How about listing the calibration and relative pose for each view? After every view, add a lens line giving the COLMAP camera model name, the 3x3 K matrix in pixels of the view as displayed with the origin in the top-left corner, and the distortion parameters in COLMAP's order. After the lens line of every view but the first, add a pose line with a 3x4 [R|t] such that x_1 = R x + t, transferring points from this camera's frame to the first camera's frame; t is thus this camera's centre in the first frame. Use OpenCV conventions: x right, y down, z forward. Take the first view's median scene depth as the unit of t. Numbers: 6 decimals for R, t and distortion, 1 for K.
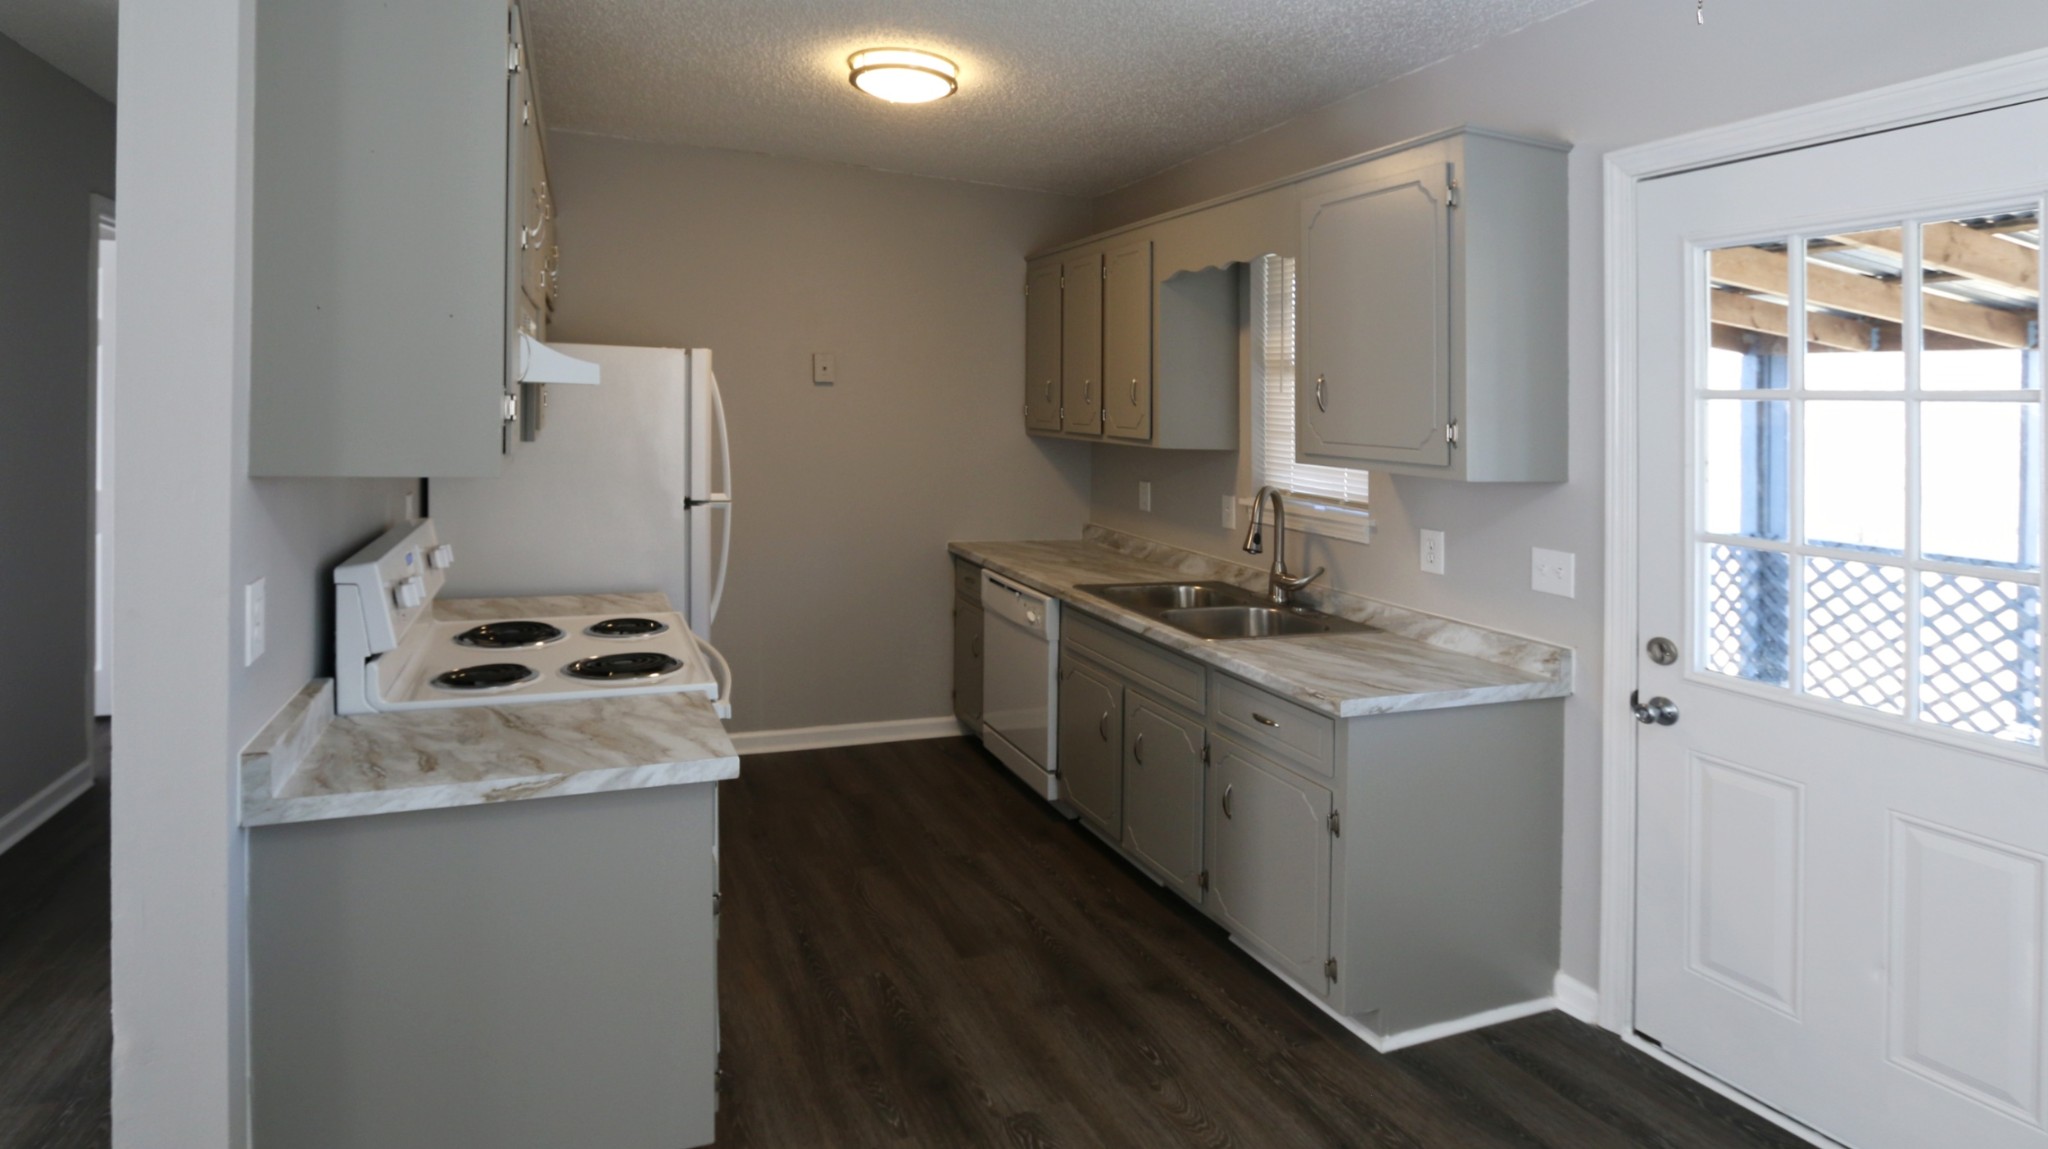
lens RADIAL K [[1065.7, 0, 1010.8], [0, 1065.7, 522.8], [0, 0, 1]] dist [-0.003726, 0.005811]
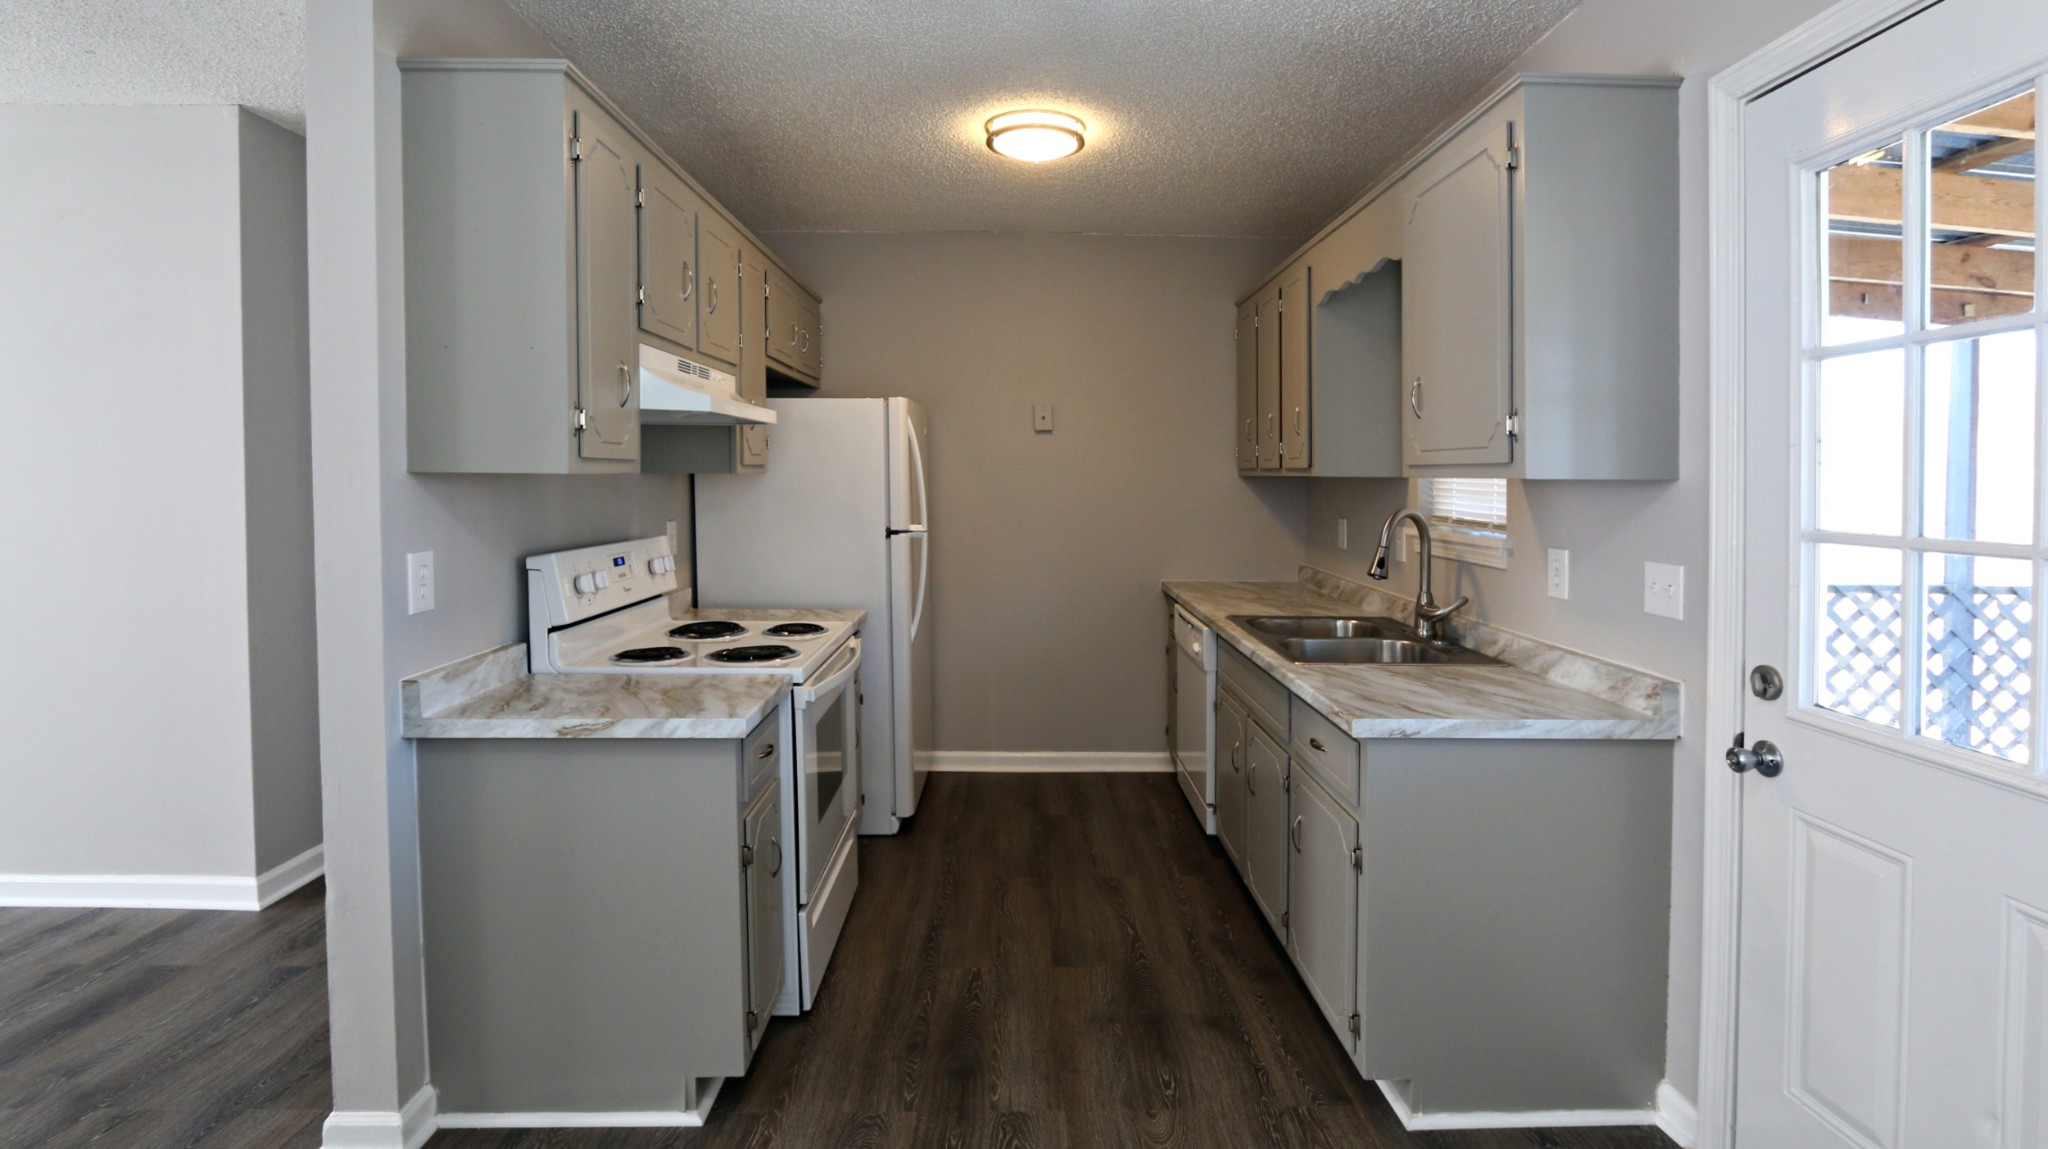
lens RADIAL K [[1012.1, 0, 1033.6], [0, 1012.1, 556.6], [0, 0, 1]] dist [0.033422, -0.005921]
pose [[0.930469, 0.002836, -0.366361, 0.266701], [-0.016613, 0.999268, -0.034457, 0.043056], [0.365995, 0.038147, 0.929835, 0.058324]]
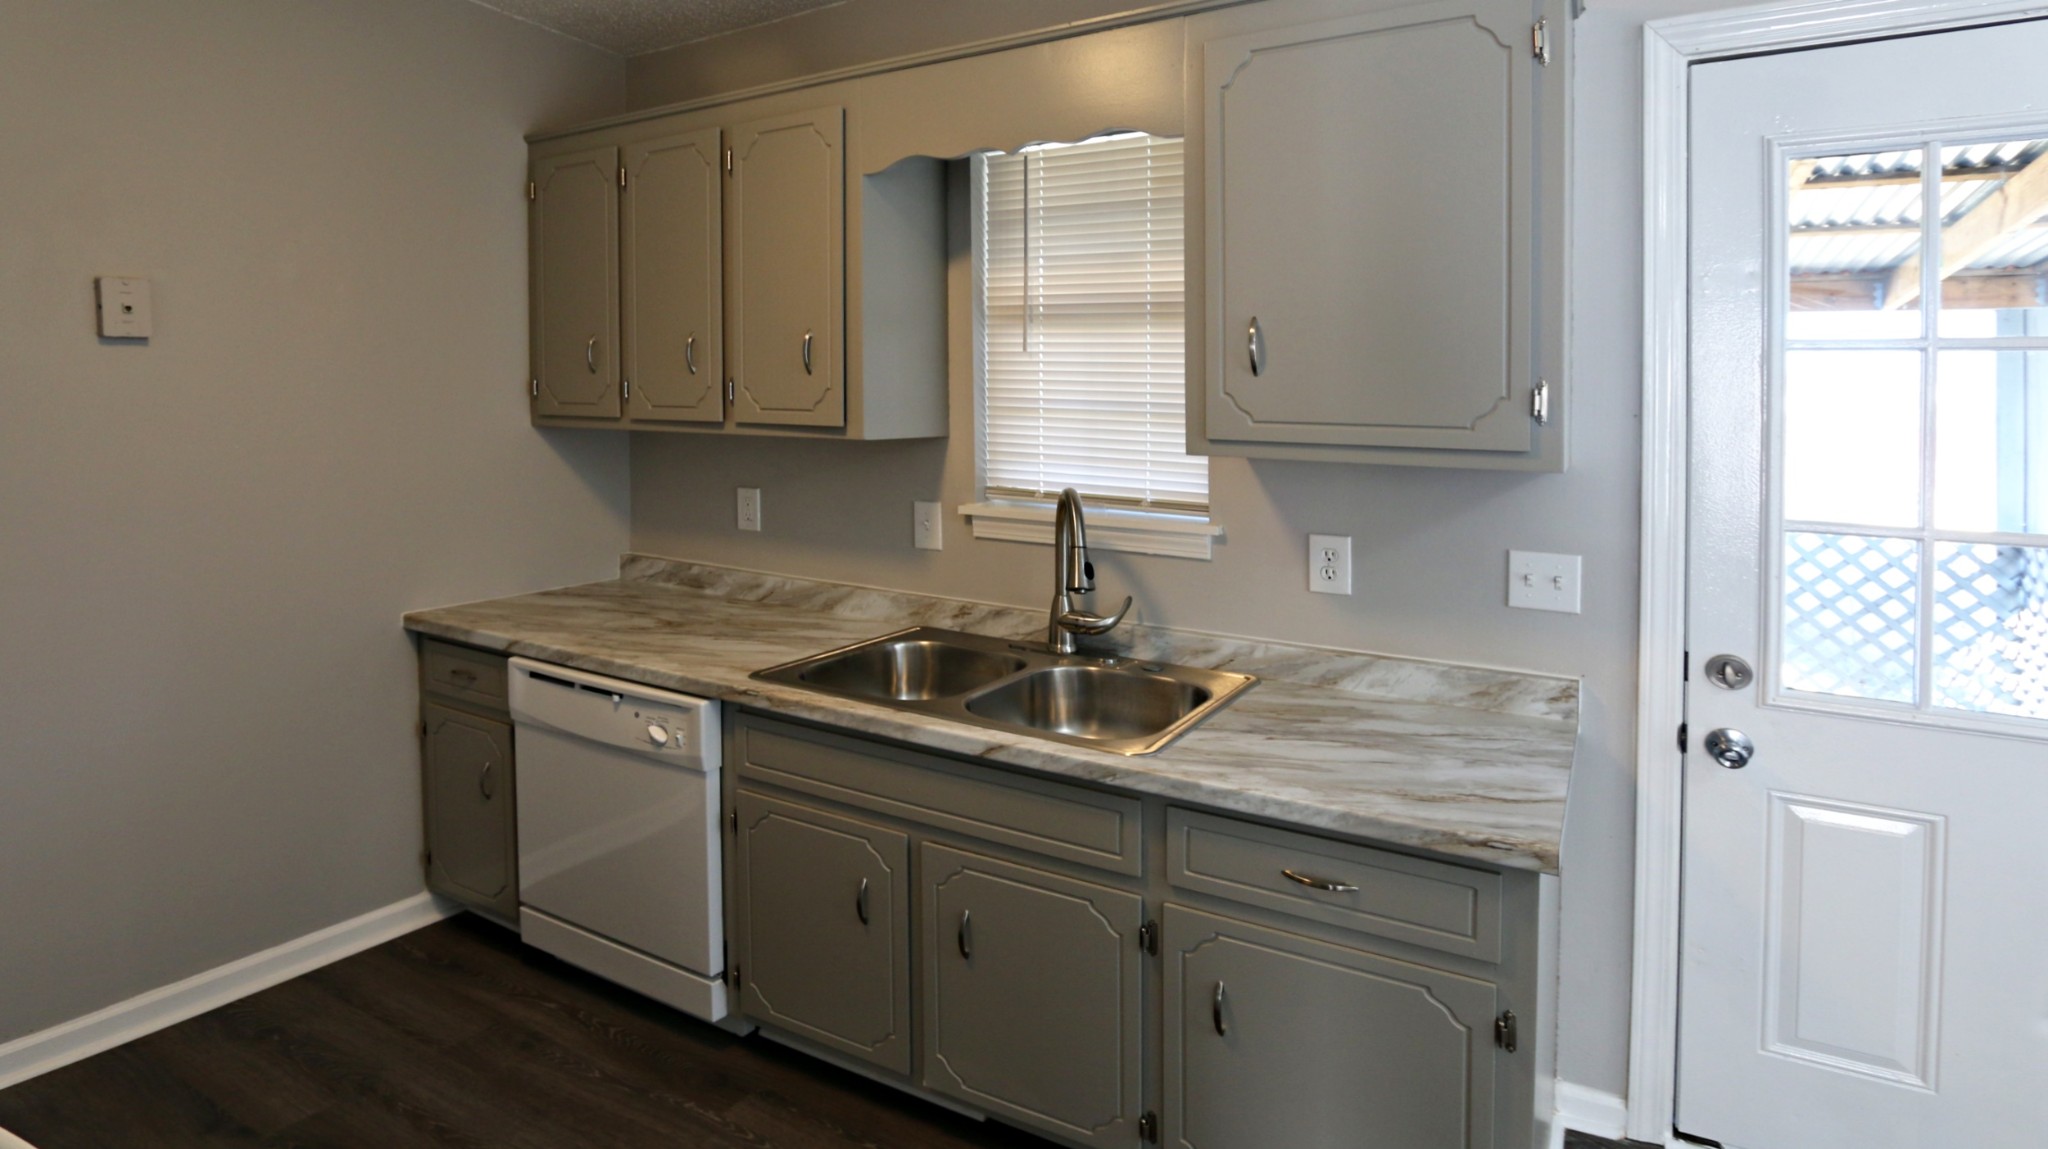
lens RADIAL K [[1037.0, 0, 965.2], [0, 1037.0, 509.7], [0, 0, 1]] dist [-0.005637, 0.000195]
pose [[0.806231, -0.089550, 0.584785, -0.197372], [0.080441, 0.995891, 0.041601, -0.053700], [-0.586107, 0.013501, 0.810121, 0.501851]]
